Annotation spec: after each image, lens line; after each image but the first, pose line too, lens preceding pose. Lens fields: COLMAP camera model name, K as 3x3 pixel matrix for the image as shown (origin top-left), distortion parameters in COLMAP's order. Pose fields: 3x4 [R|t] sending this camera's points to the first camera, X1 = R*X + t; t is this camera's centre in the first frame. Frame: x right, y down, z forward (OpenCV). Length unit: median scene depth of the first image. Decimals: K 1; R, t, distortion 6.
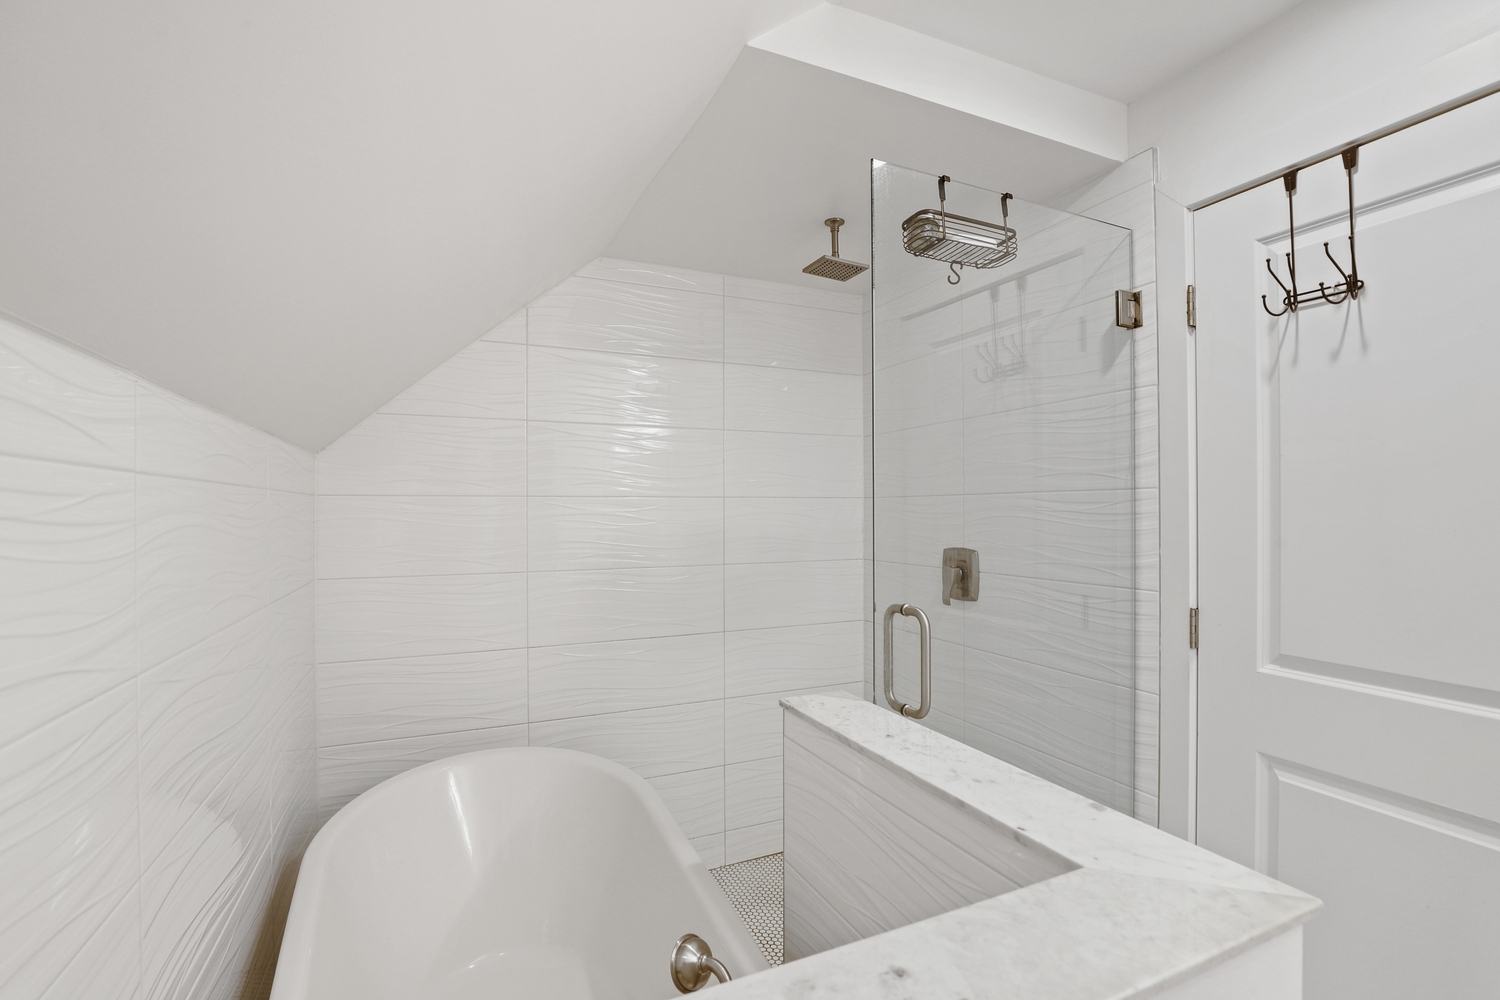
lens RADIAL K [[670.1, 0, 750.0], [0, 670.1, 500.0], [0, 0, 1]] dist [-0.027297, -0.000155]
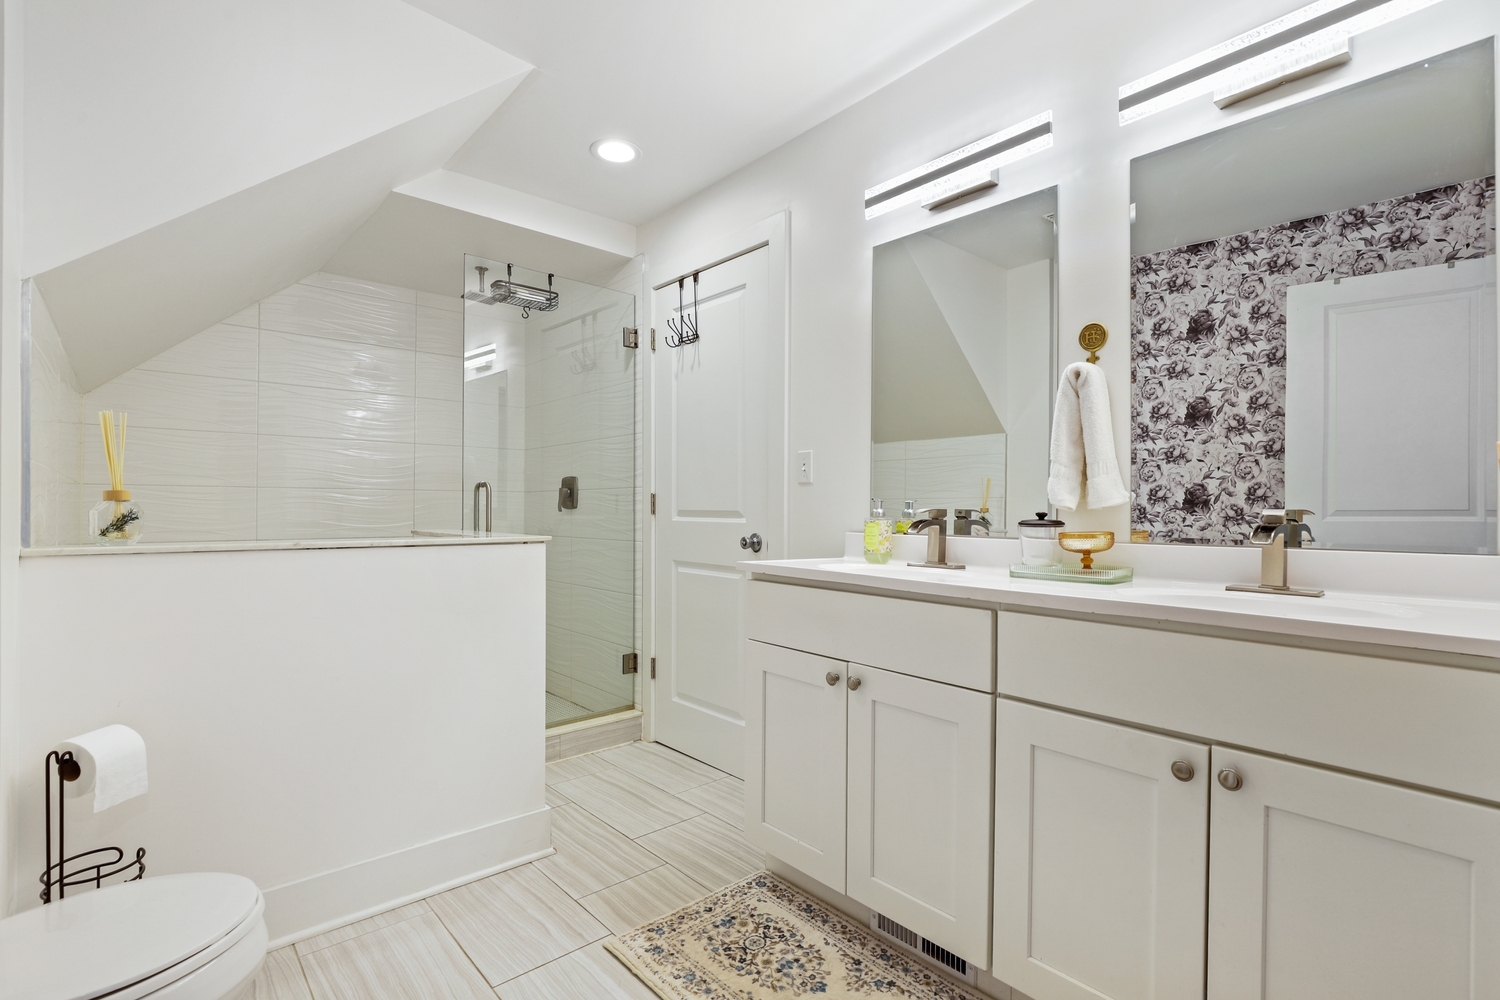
lens RADIAL K [[701.2, 0, 750.0], [0, 701.2, 500.0], [0, 0, 1]] dist [-0.001690, -0.000115]
pose [[0.955945, 0.010427, 0.293361, 0.314588], [-0.009443, 0.999944, -0.004770, 0.177030], [-0.293394, 0.001790, 0.955990, -0.995707]]
